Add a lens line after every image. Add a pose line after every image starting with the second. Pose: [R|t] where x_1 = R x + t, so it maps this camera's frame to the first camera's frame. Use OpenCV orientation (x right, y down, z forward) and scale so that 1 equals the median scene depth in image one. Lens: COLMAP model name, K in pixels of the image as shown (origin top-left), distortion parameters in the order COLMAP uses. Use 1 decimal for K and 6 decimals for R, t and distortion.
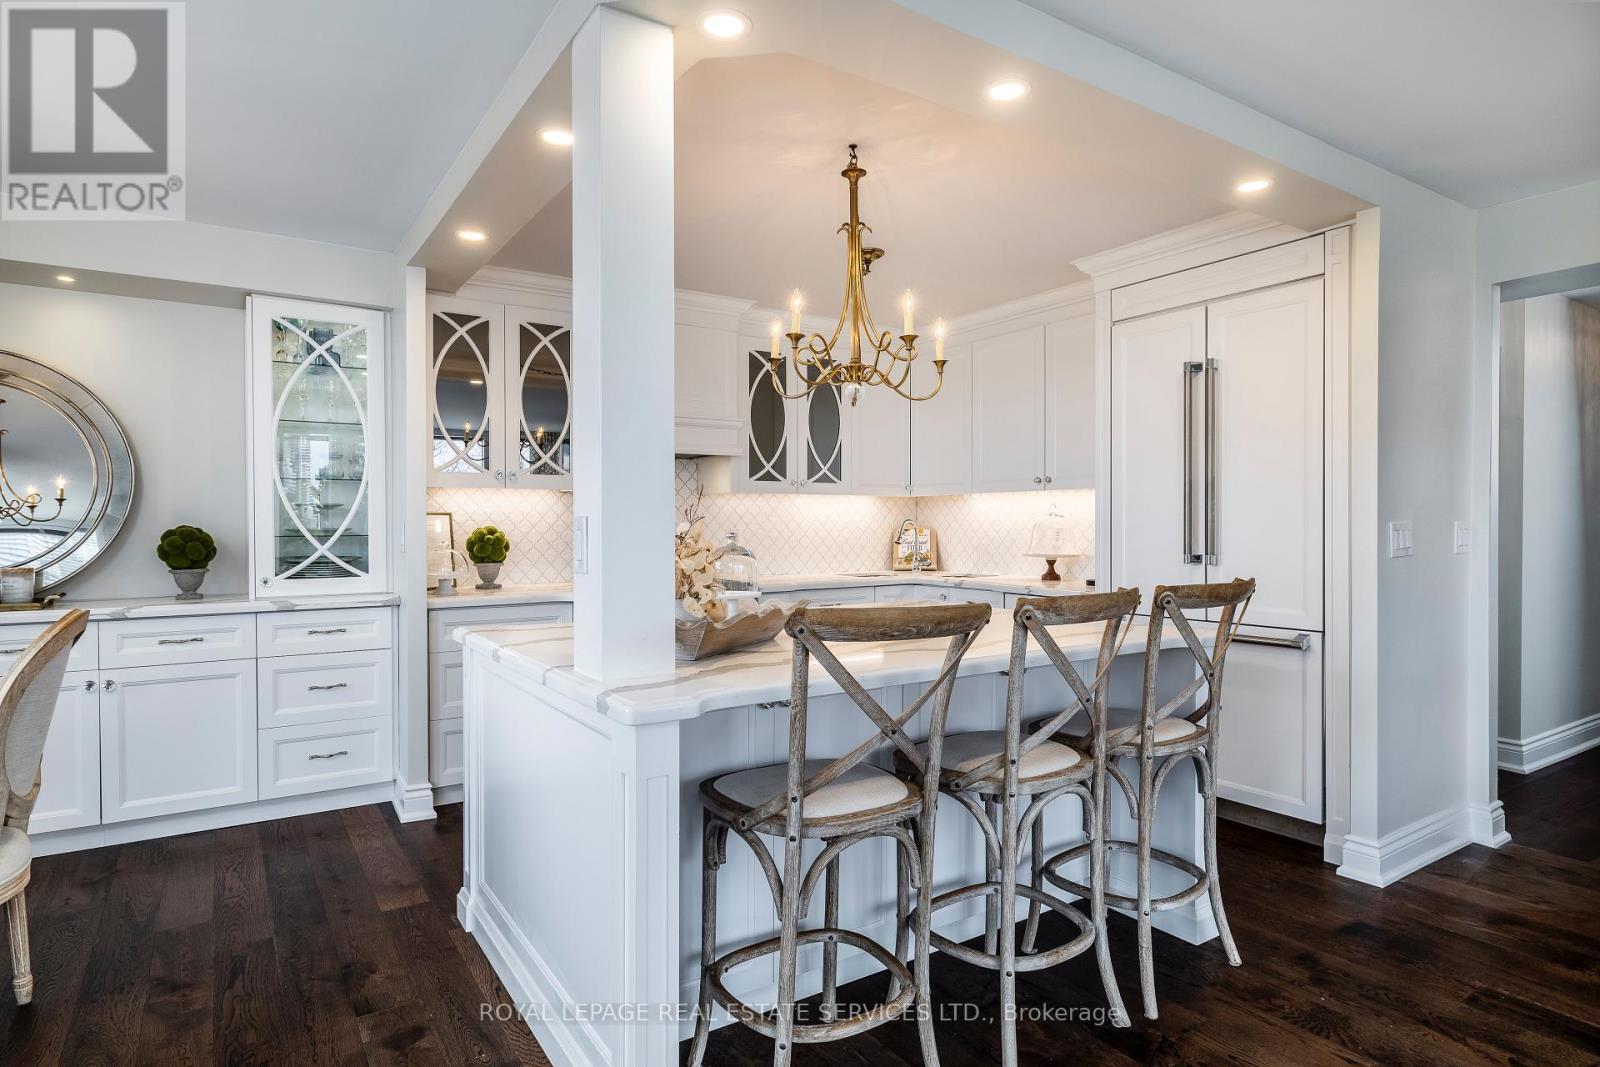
lens RADIAL K [[889.1, 0, 799.4], [0, 889.1, 528.1], [0, 0, 1]] dist [-0.002012, -0.001387]
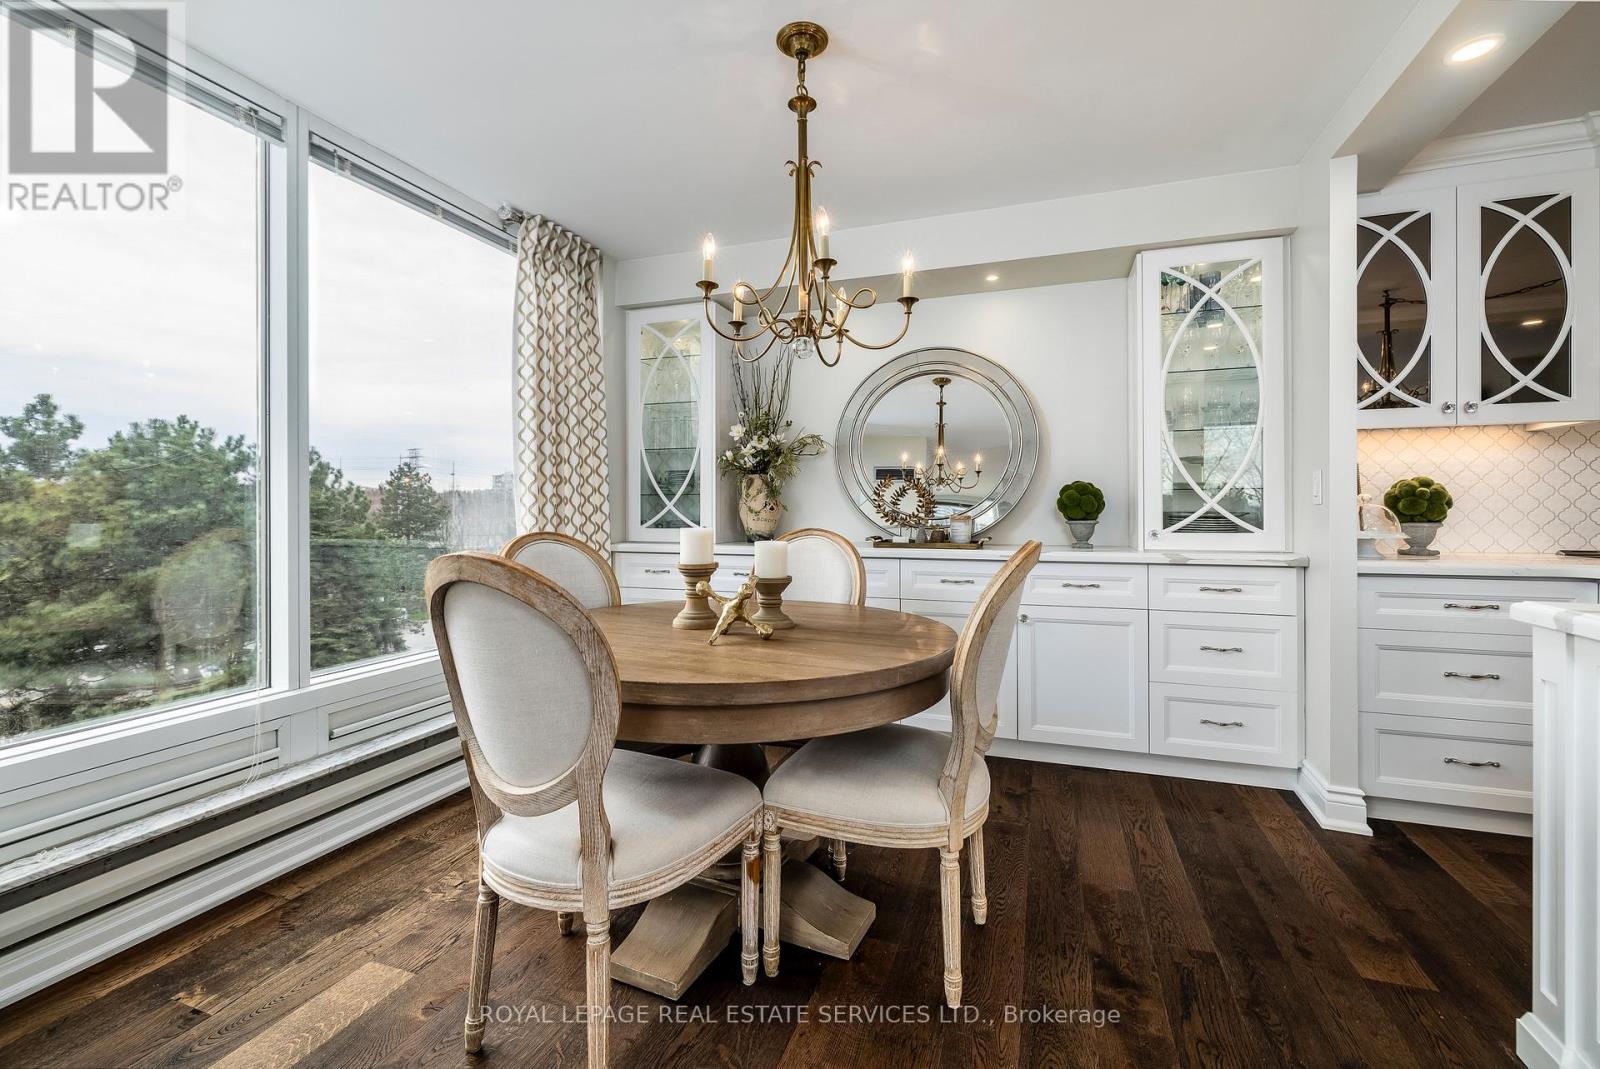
lens RADIAL K [[680.5, 0, 795.4], [0, 680.5, 523.0], [0, 0, 1]] dist [-0.000228, -0.000091]
pose [[0.598424, 0.015529, -0.801029, -0.231405], [-0.003944, 0.999857, 0.016437, 0.037116], [0.801170, -0.006677, 0.598399, 0.220039]]
